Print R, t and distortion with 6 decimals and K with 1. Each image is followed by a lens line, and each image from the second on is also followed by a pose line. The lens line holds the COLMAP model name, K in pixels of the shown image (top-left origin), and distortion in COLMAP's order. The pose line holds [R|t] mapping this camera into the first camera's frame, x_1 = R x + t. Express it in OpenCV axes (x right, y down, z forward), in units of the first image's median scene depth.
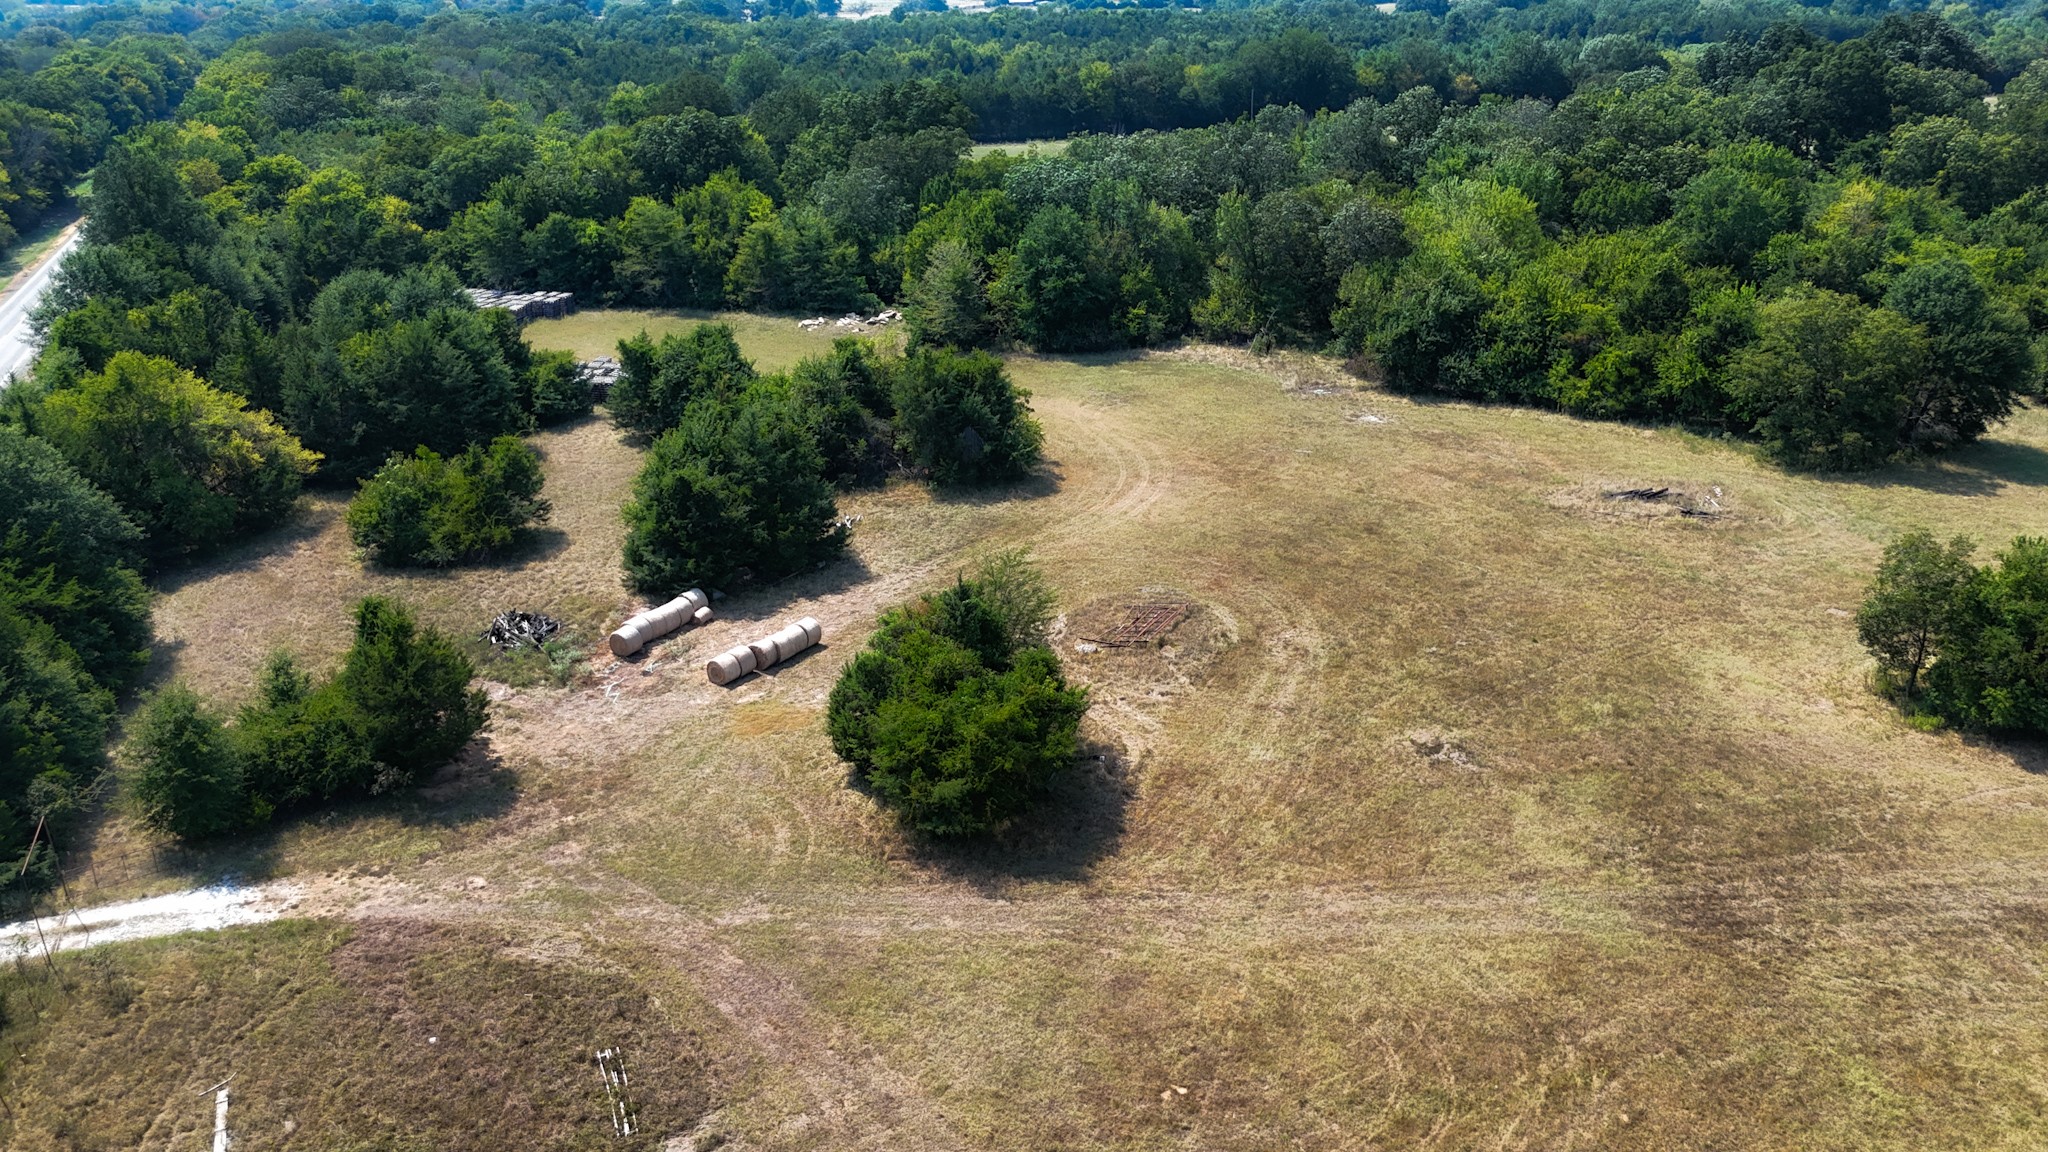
lens RADIAL K [[1510.9, 0, 1021.4], [0, 1510.9, 579.7], [0, 0, 1]] dist [0.061552, -0.053321]
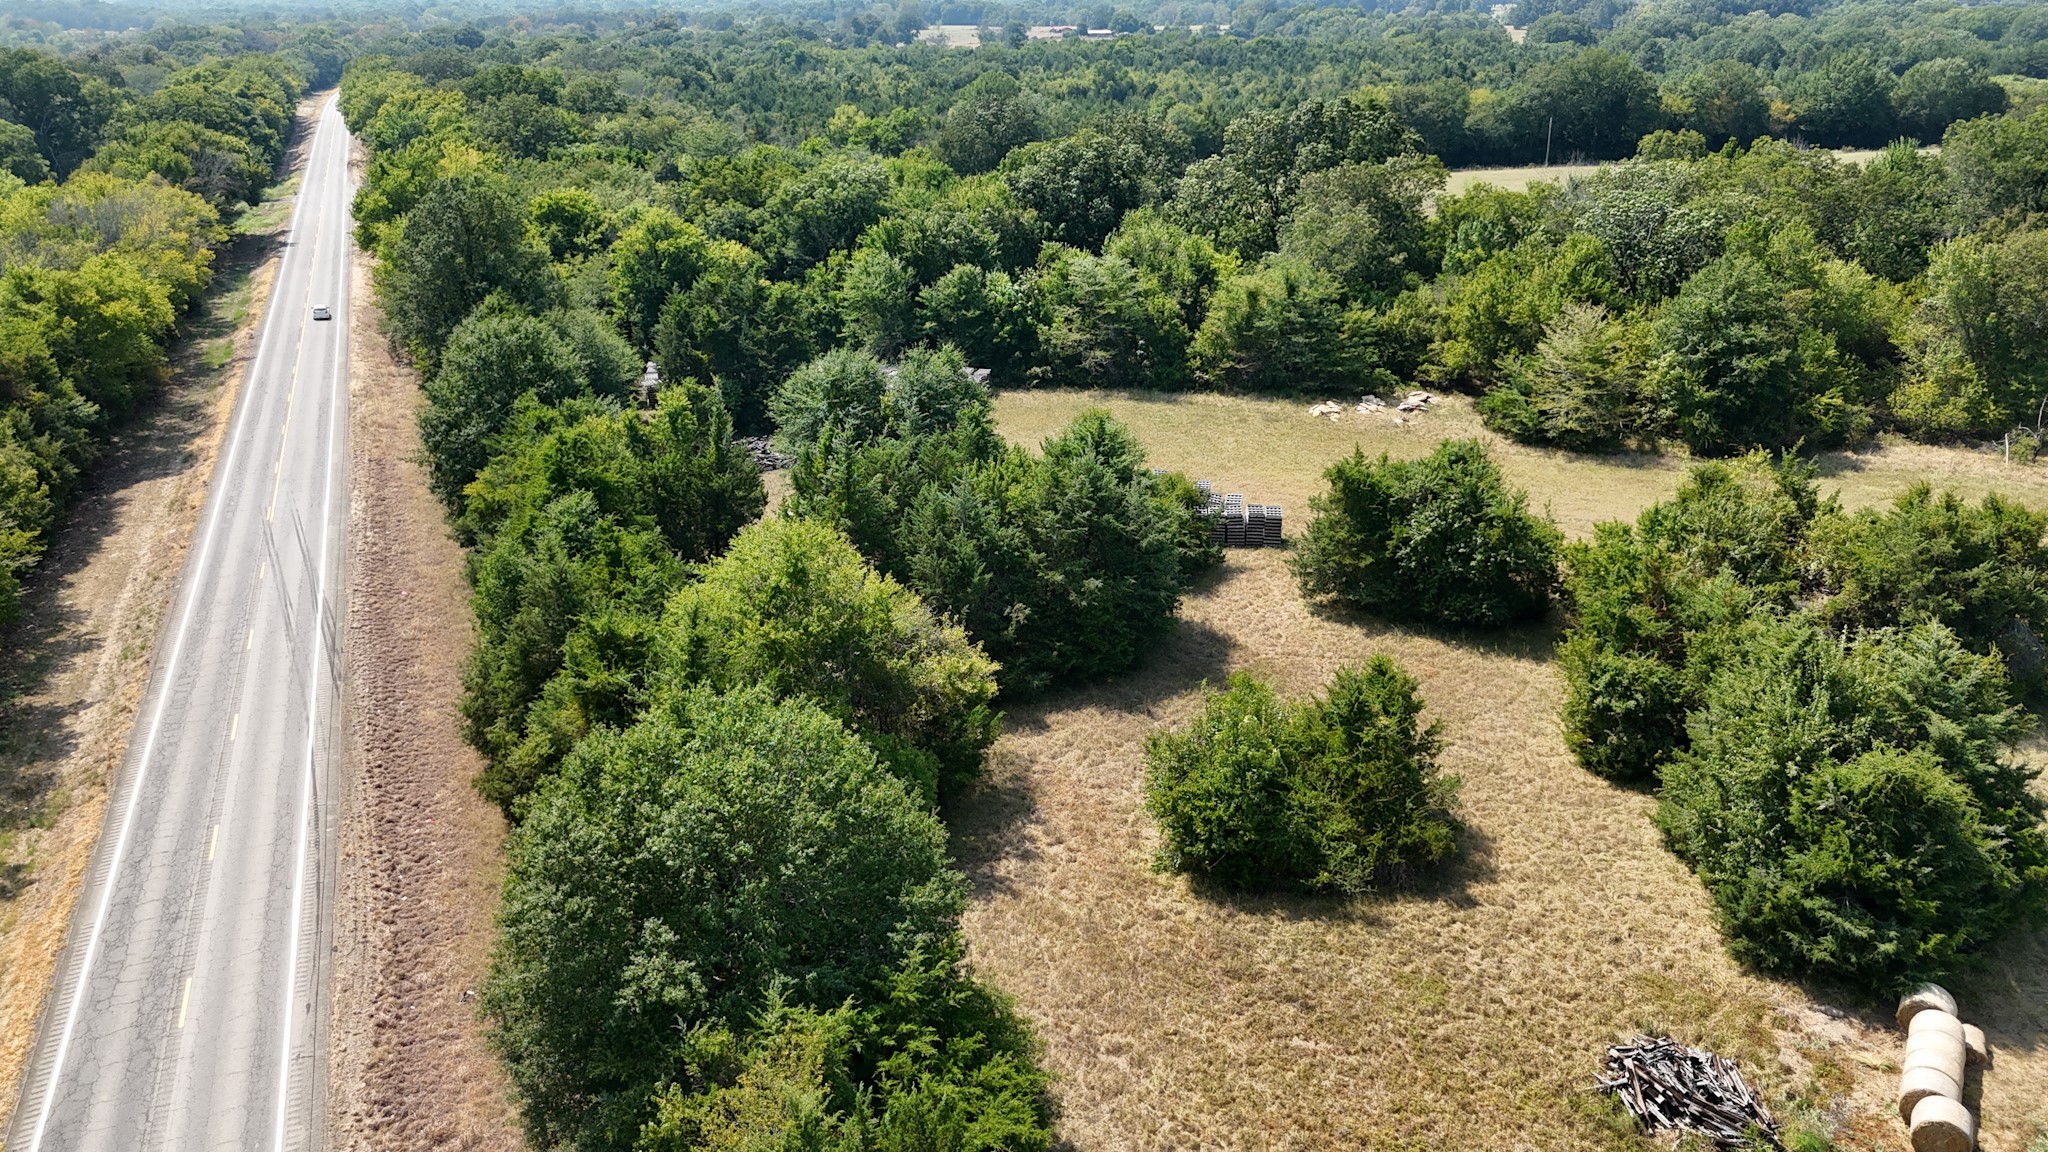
lens RADIAL K [[1510.9, 0, 1021.4], [0, 1510.9, 579.7], [0, 0, 1]] dist [0.061552, -0.053321]
pose [[0.999946, 0.004518, 0.009341, -0.444638], [-0.004315, 0.999757, -0.021618, -0.100801], [-0.009436, 0.021576, 0.999723, 0.367123]]
